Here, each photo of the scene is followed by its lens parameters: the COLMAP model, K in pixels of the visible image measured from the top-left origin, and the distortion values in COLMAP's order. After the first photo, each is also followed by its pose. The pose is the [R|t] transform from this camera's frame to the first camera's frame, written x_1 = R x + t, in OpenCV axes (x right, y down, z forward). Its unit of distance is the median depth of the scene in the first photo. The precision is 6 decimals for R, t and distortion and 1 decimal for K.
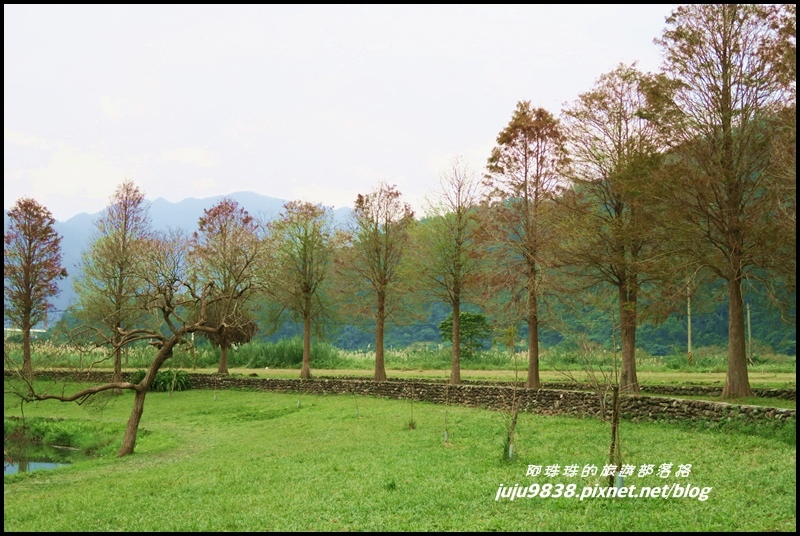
lens RADIAL K [[1076.1, 0, 401.1], [0, 1076.1, 267.8], [0, 0, 1]] dist [-0.044553, 0.000000]
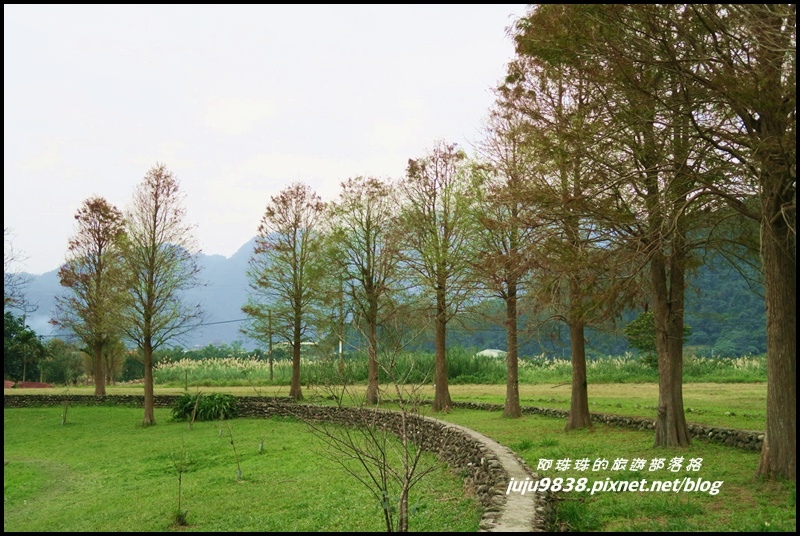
lens RADIAL K [[1076.1, 0, 398.8], [0, 1076.1, 268.0], [0, 0, 1]] dist [-0.044553, 0.000000]
pose [[0.964411, -0.040577, -0.261277, 0.134588], [0.038979, 0.999176, -0.011299, 0.014561], [0.261520, 0.000712, 0.965198, 0.248517]]
